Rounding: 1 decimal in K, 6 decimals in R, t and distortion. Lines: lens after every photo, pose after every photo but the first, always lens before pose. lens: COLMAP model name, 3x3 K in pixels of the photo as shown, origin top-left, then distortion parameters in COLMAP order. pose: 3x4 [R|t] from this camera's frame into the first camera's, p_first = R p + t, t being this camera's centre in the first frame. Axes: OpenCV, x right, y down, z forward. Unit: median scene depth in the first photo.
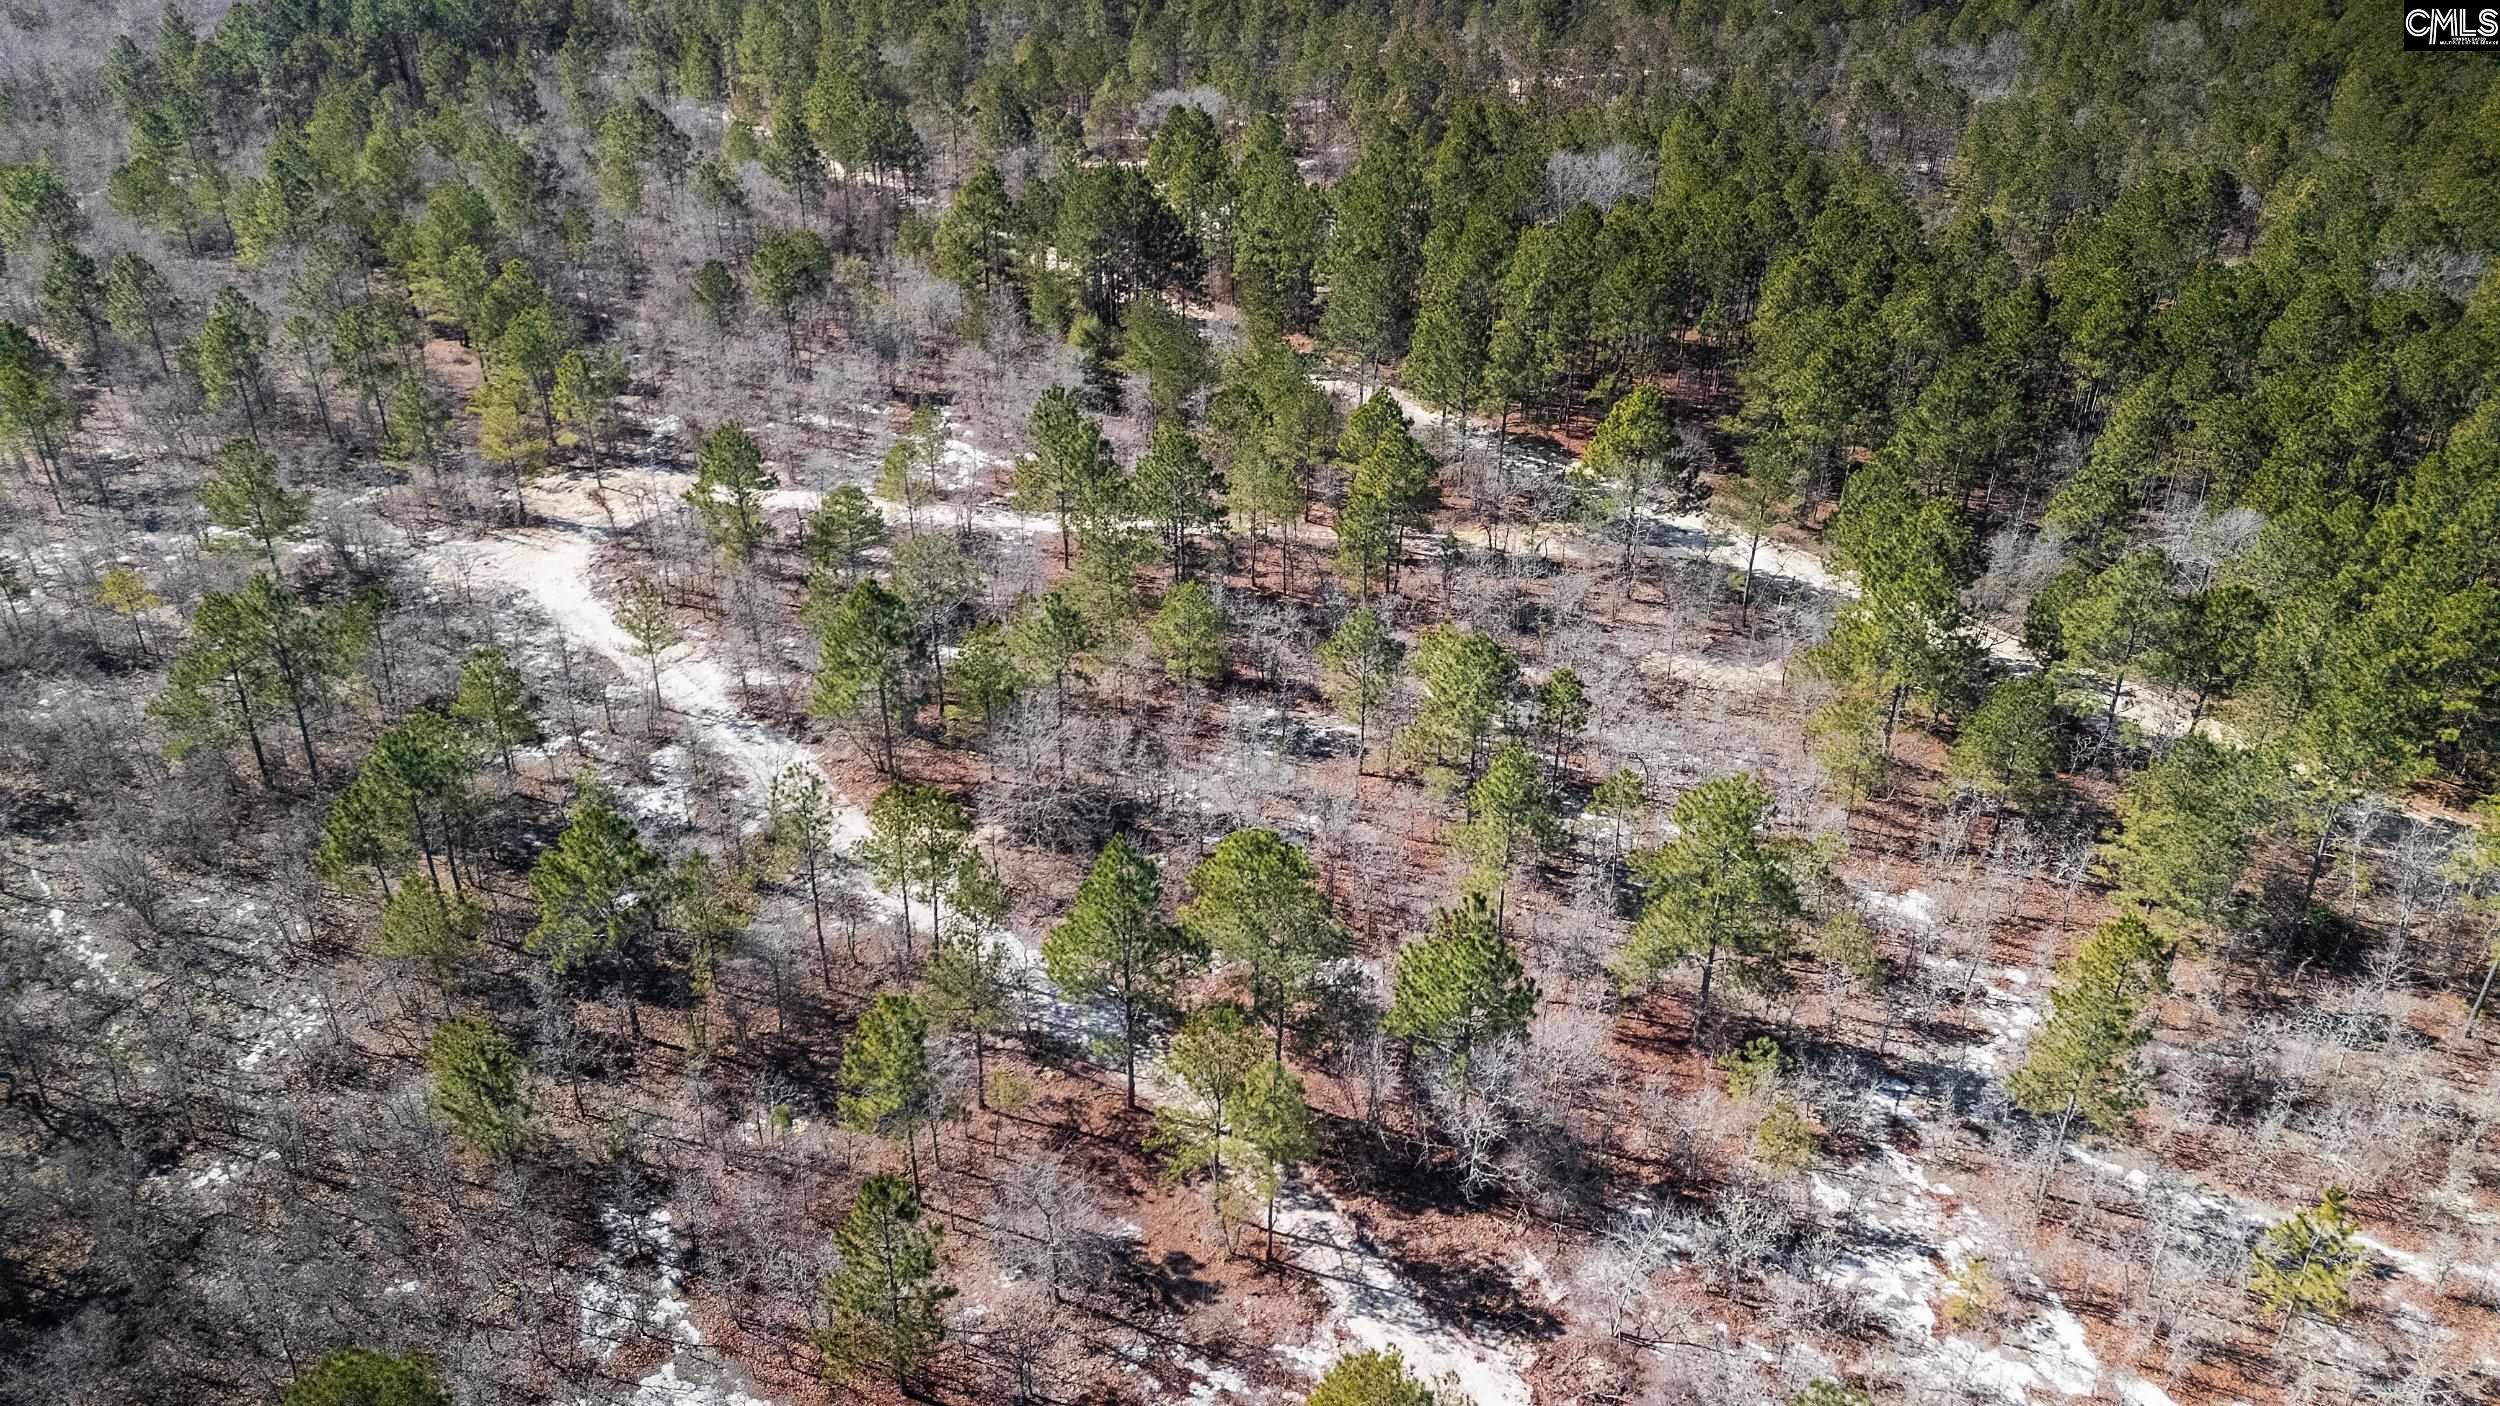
lens RADIAL K [[1743.3, 0, 1250.0], [0, 1743.3, 703.0], [0, 0, 1]] dist [0.107555, -0.131711]
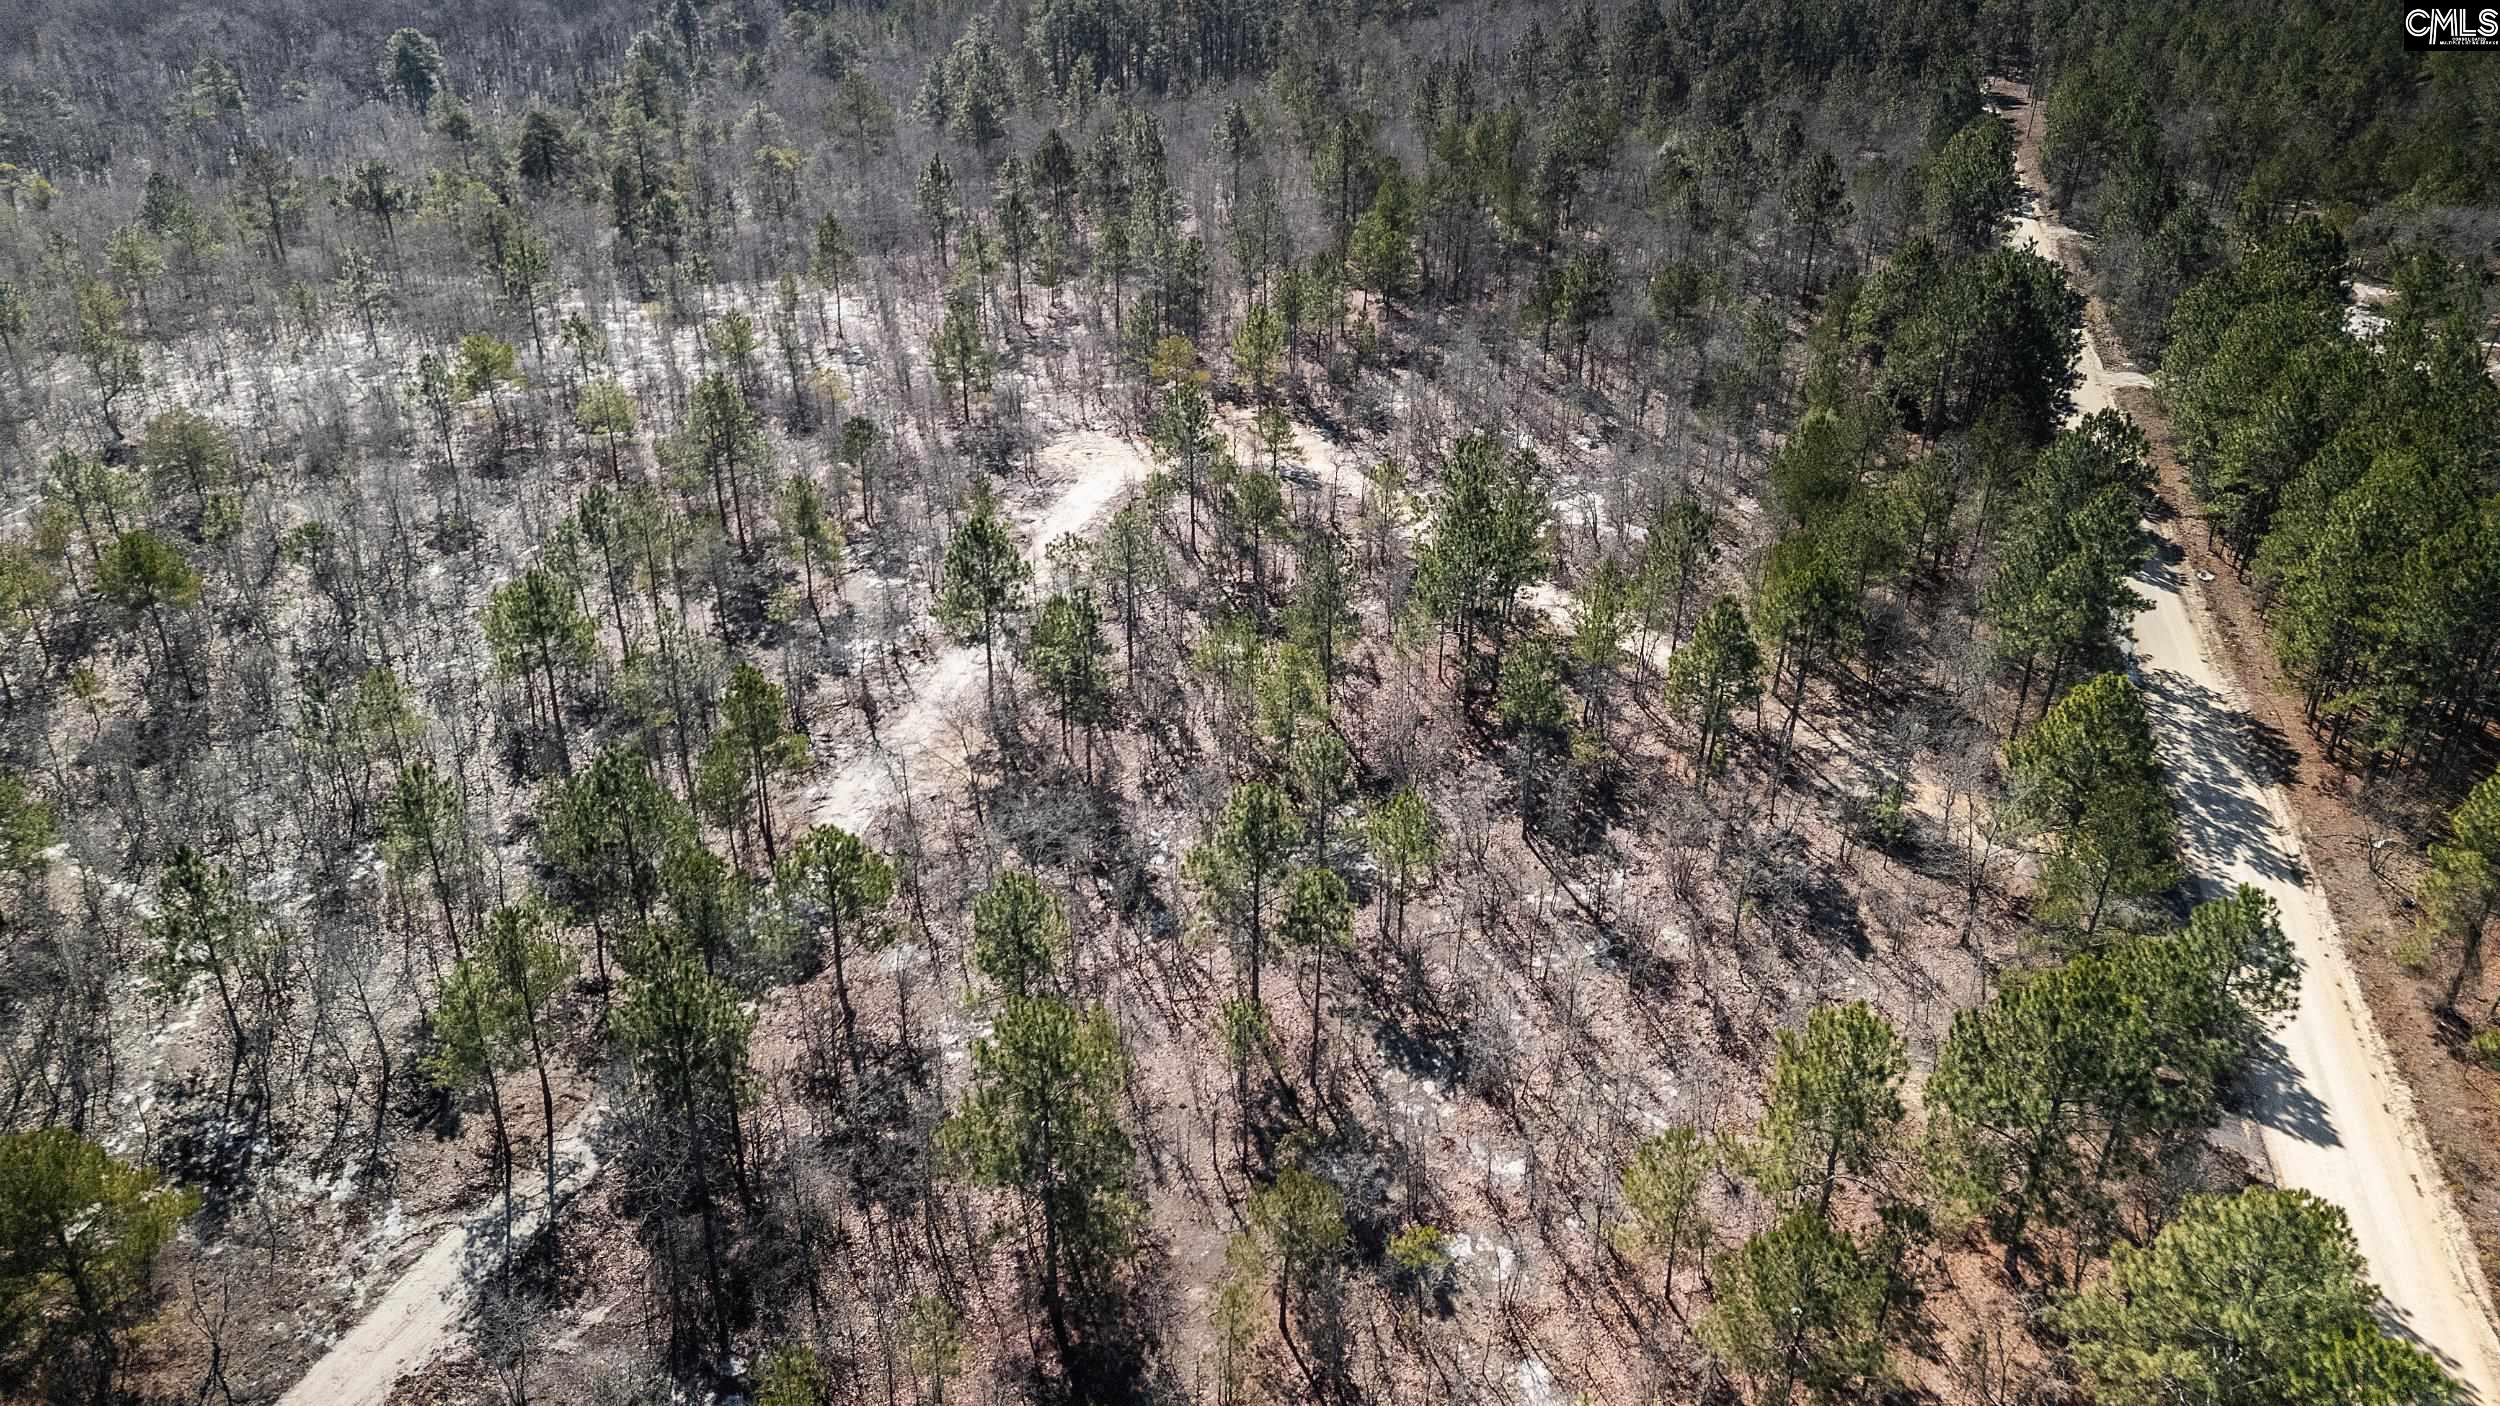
lens RADIAL K [[1743.3, 0, 1250.0], [0, 1743.3, 703.0], [0, 0, 1]] dist [0.107555, -0.131711]
pose [[0.602053, 0.358646, -0.713376, 0.926837], [-0.376607, 0.915369, 0.142360, -0.248857], [0.704059, 0.182954, 0.686169, 0.519612]]
